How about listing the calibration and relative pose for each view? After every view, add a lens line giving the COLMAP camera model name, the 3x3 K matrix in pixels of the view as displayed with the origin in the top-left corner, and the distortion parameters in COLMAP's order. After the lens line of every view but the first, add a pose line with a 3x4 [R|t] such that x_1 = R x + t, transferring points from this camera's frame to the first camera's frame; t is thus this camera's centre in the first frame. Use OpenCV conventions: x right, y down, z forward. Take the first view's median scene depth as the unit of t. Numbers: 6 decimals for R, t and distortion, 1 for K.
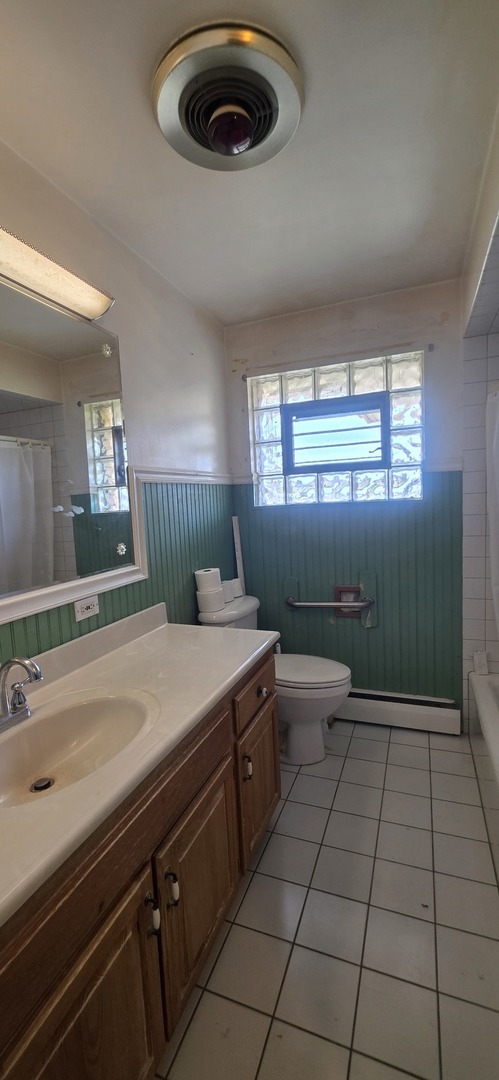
lens RADIAL K [[431.2, 0, 248.4], [0, 431.2, 542.9], [0, 0, 1]] dist [0.001422, -0.000066]
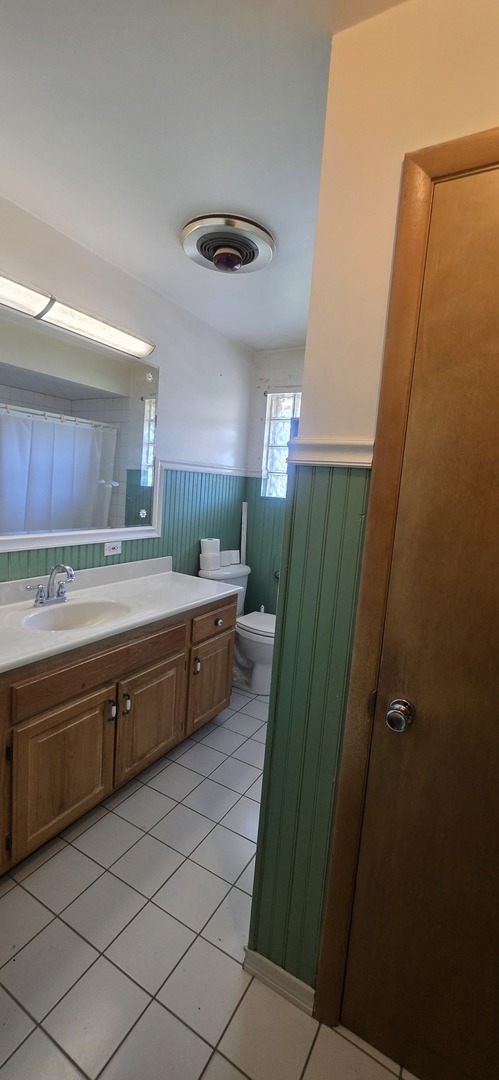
lens RADIAL K [[431.2, 0, 252.9], [0, 431.2, 535.5], [0, 0, 1]] dist [0.001422, -0.000066]
pose [[0.981986, 0.136086, -0.131088, 0.207548], [-0.134006, 0.990675, 0.024606, 0.001557], [0.133215, -0.006596, 0.991065, -0.300896]]
